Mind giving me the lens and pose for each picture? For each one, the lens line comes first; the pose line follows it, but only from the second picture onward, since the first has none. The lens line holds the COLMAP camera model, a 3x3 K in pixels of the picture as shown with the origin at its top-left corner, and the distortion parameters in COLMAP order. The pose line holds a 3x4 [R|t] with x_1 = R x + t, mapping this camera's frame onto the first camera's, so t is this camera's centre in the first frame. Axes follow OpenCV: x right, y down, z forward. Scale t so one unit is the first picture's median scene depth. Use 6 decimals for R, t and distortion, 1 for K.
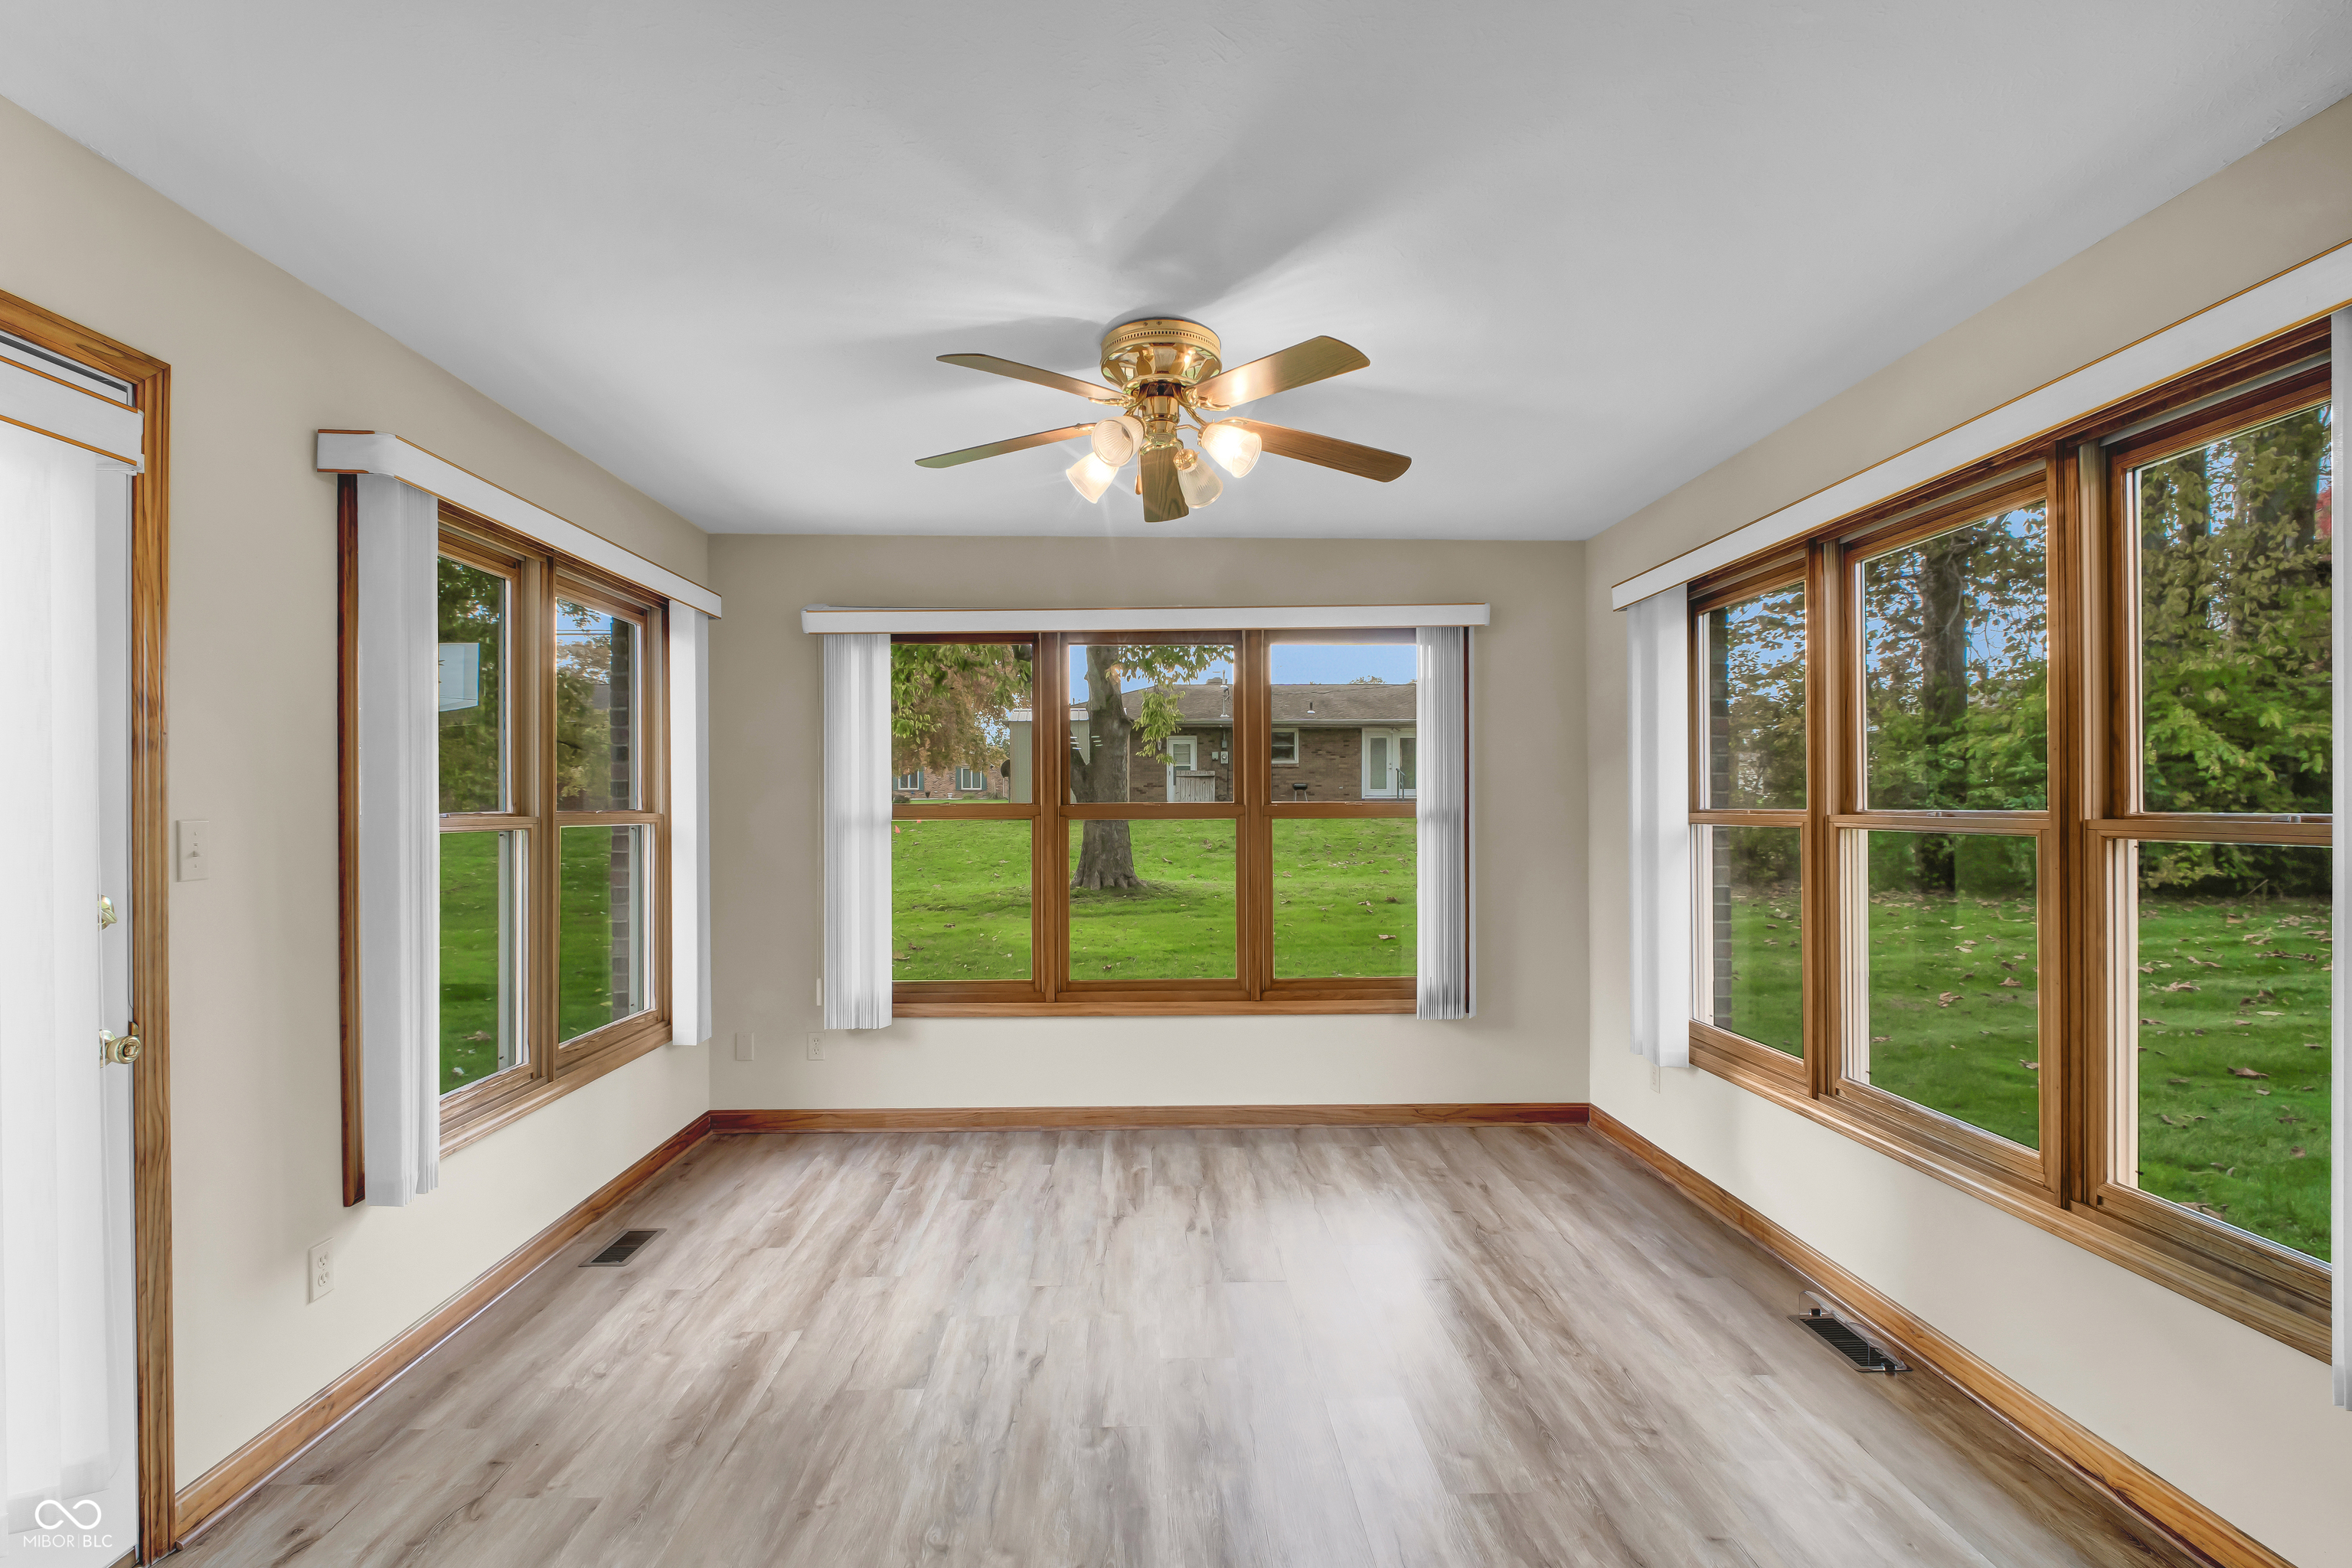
lens RADIAL K [[1104.2, 0, 1167.6], [0, 1104.2, 786.7], [0, 0, 1]] dist [0.004025, -0.008201]
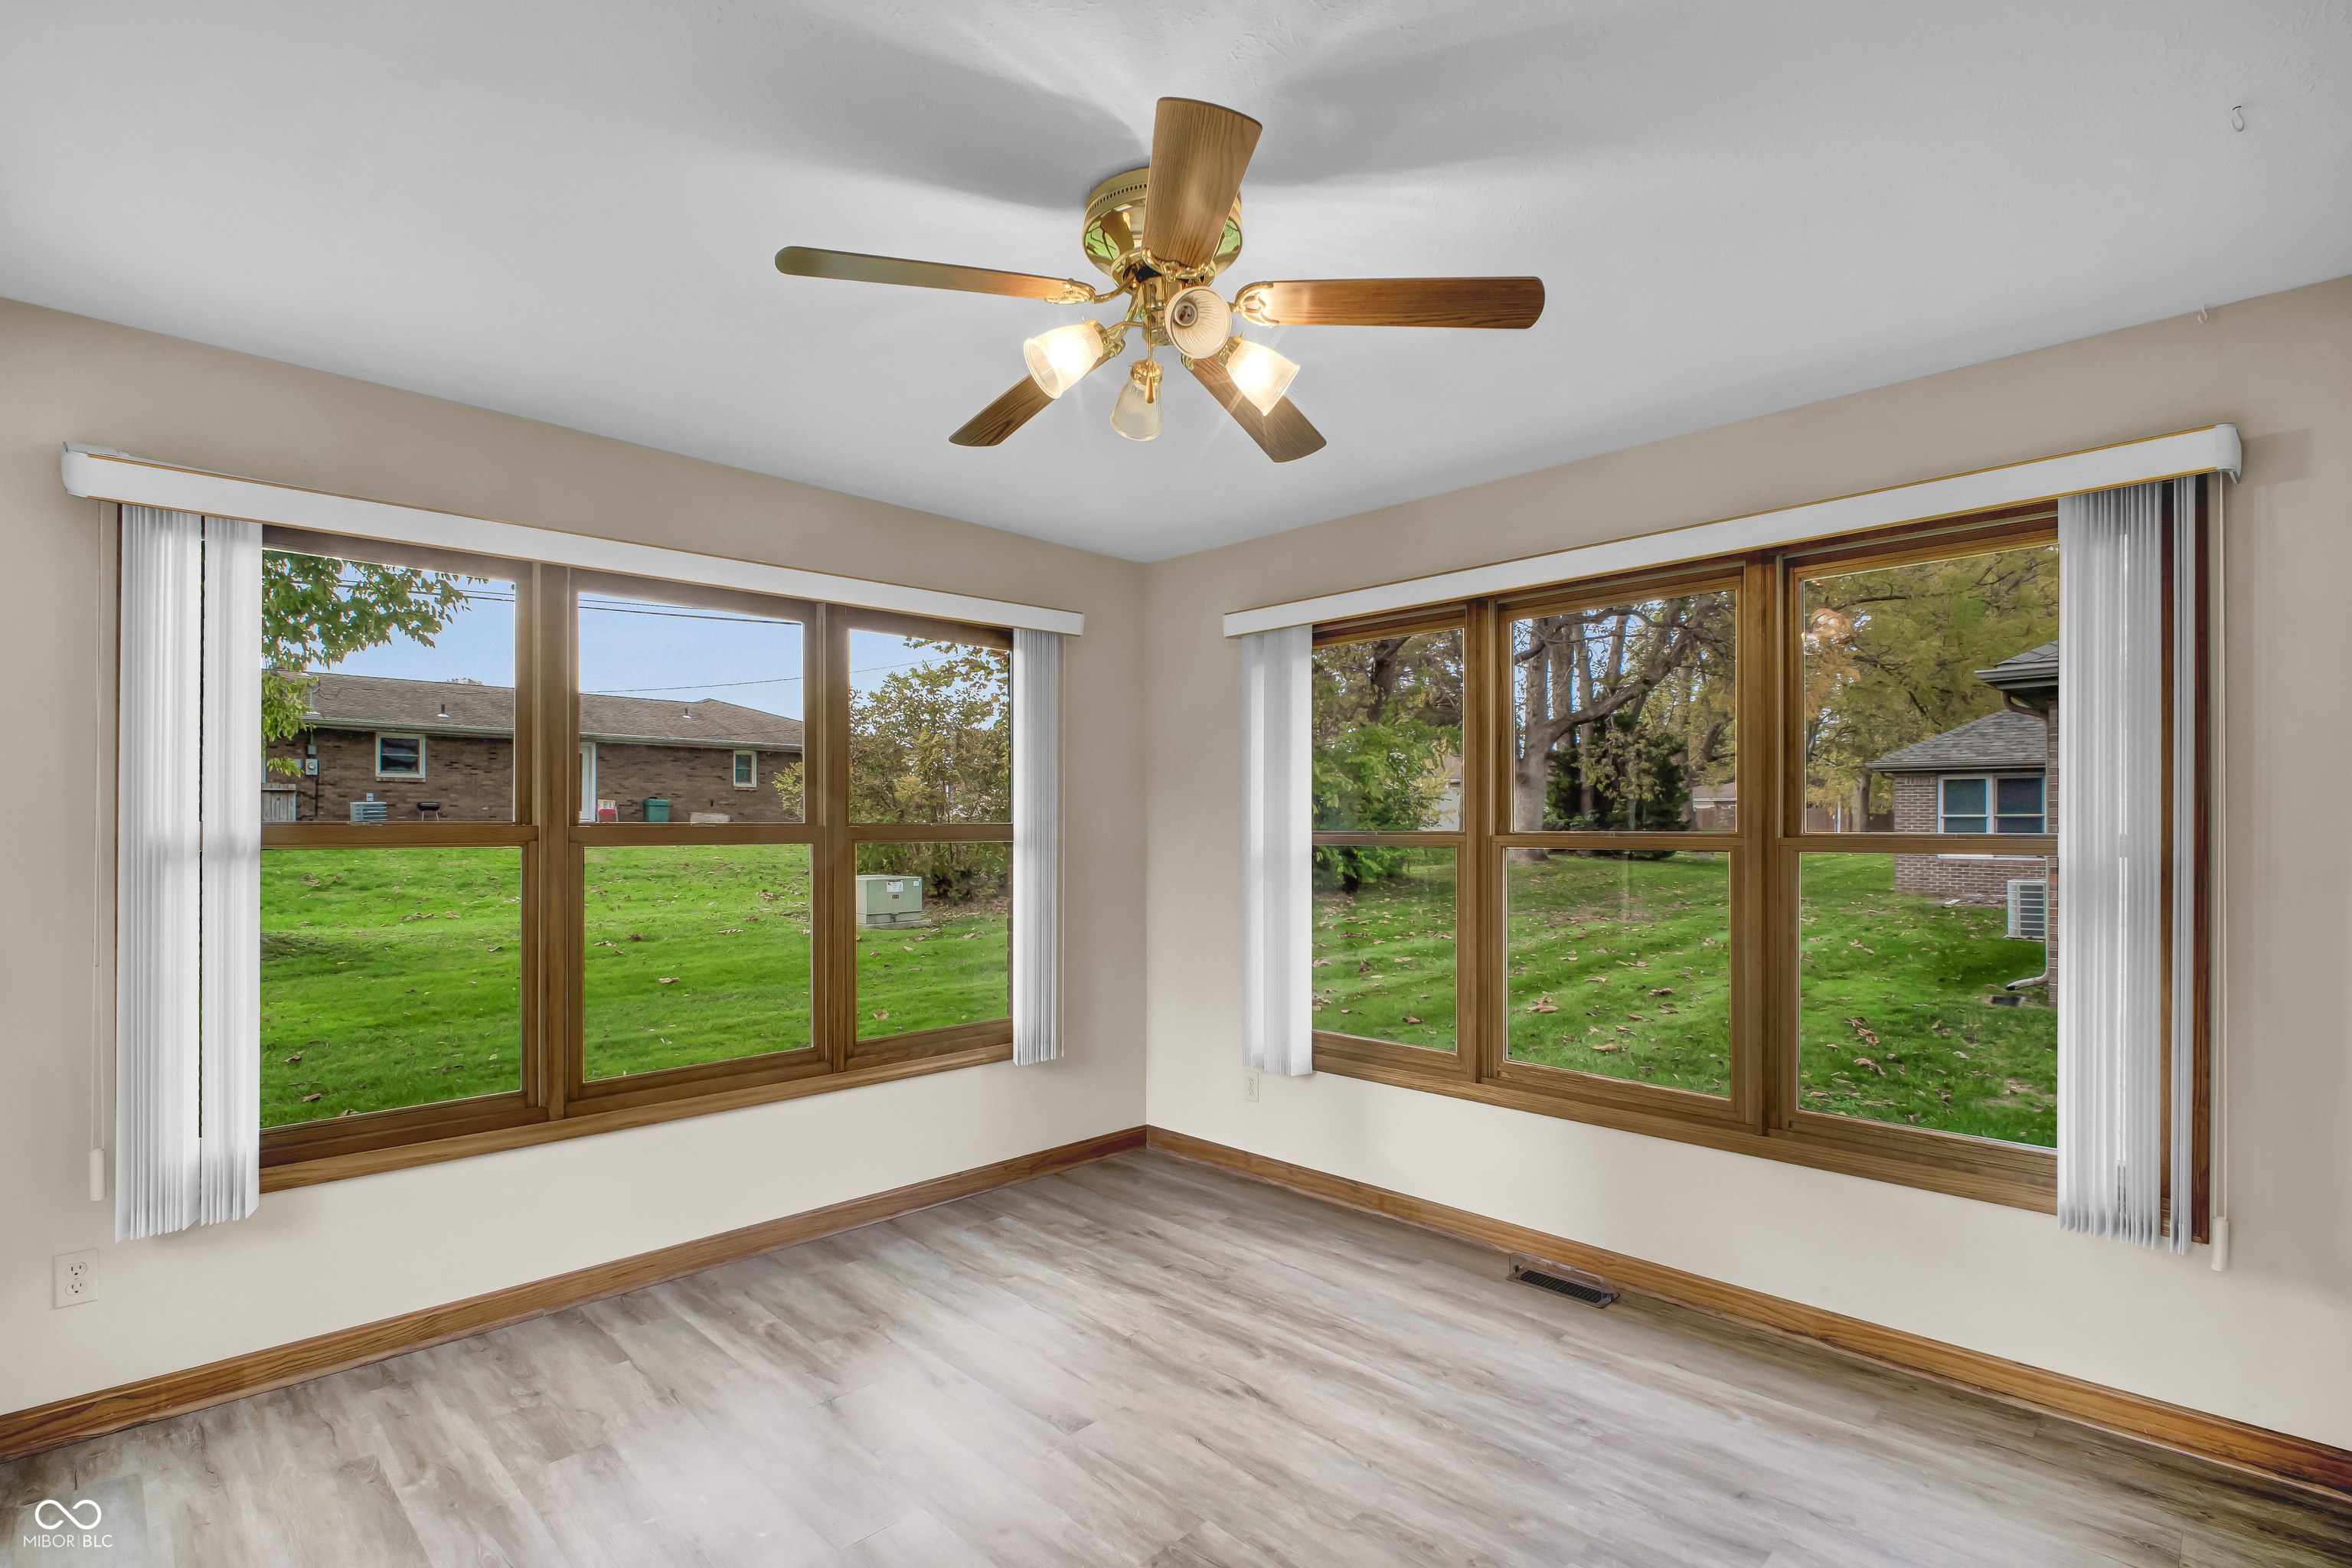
lens RADIAL K [[1104.2, 0, 1167.6], [0, 1104.2, 786.7], [0, 0, 1]] dist [0.004025, -0.008201]
pose [[0.732724, 0.026658, 0.680004, -0.319413], [-0.011686, 0.999578, -0.026594, 0.005990], [-0.680426, 0.011539, 0.732726, 0.267231]]
